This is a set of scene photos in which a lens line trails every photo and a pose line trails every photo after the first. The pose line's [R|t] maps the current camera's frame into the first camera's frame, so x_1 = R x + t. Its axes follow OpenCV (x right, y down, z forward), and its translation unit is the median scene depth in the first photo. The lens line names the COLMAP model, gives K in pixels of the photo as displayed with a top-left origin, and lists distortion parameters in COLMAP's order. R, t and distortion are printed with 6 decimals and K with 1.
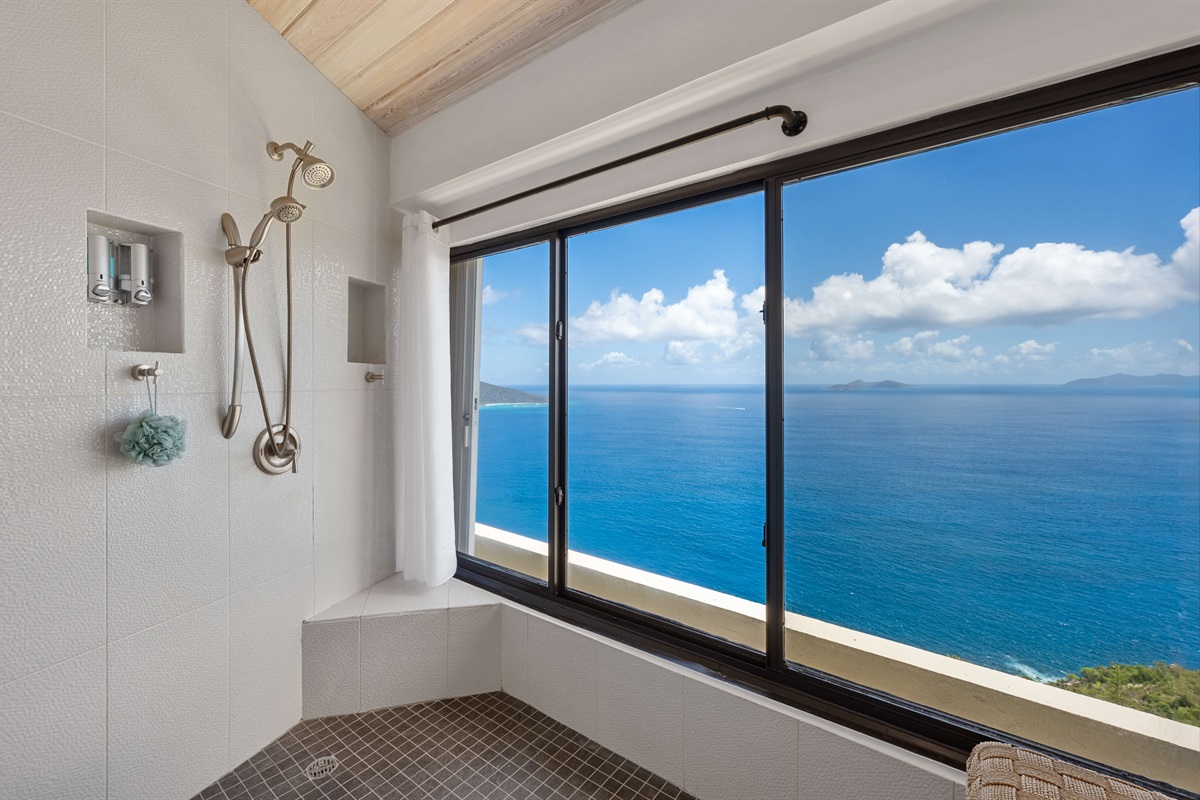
lens RADIAL K [[517.7, 0, 608.2], [0, 517.7, 380.1], [0, 0, 1]] dist [-0.000535, -0.000296]
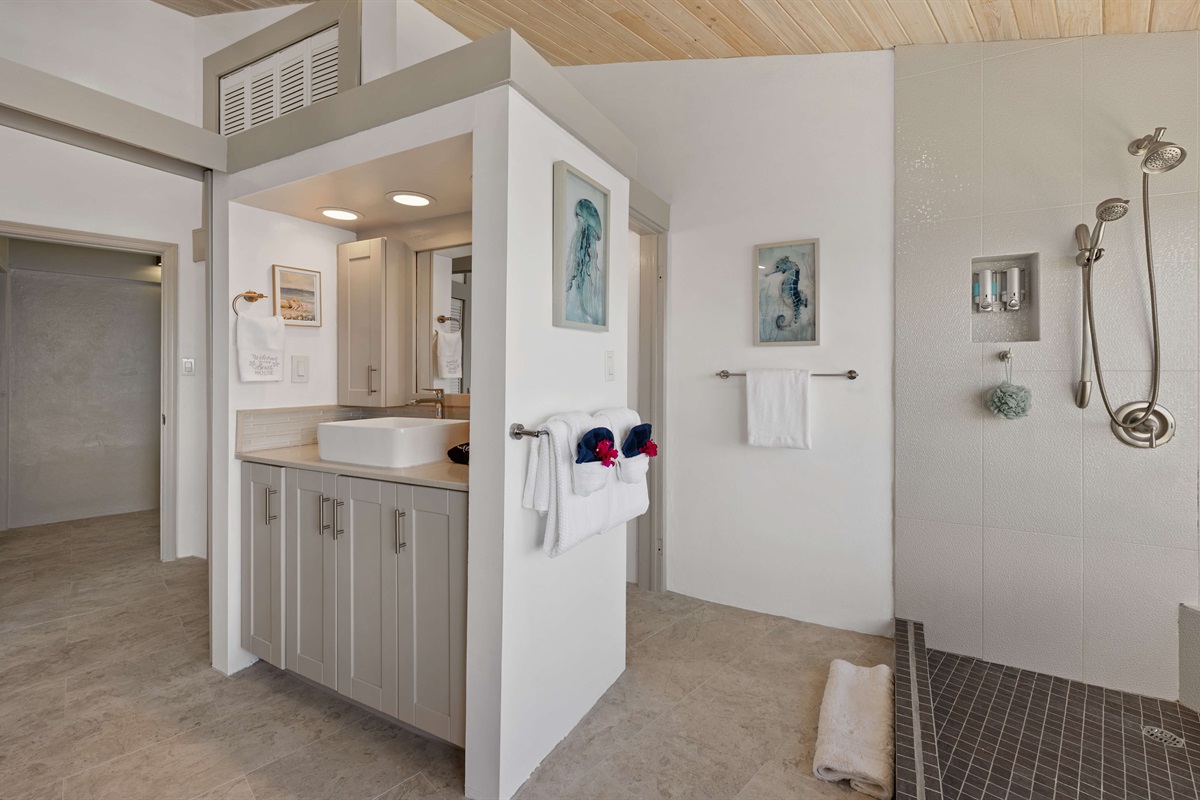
lens RADIAL K [[517.7, 0, 608.2], [0, 517.7, 380.1], [0, 0, 1]] dist [-0.000535, -0.000296]
pose [[-0.098469, 0.007387, -0.995113, 0.650913], [-0.000021, 0.999972, 0.007425, 0.041060], [0.995140, 0.000752, -0.098466, 0.008407]]
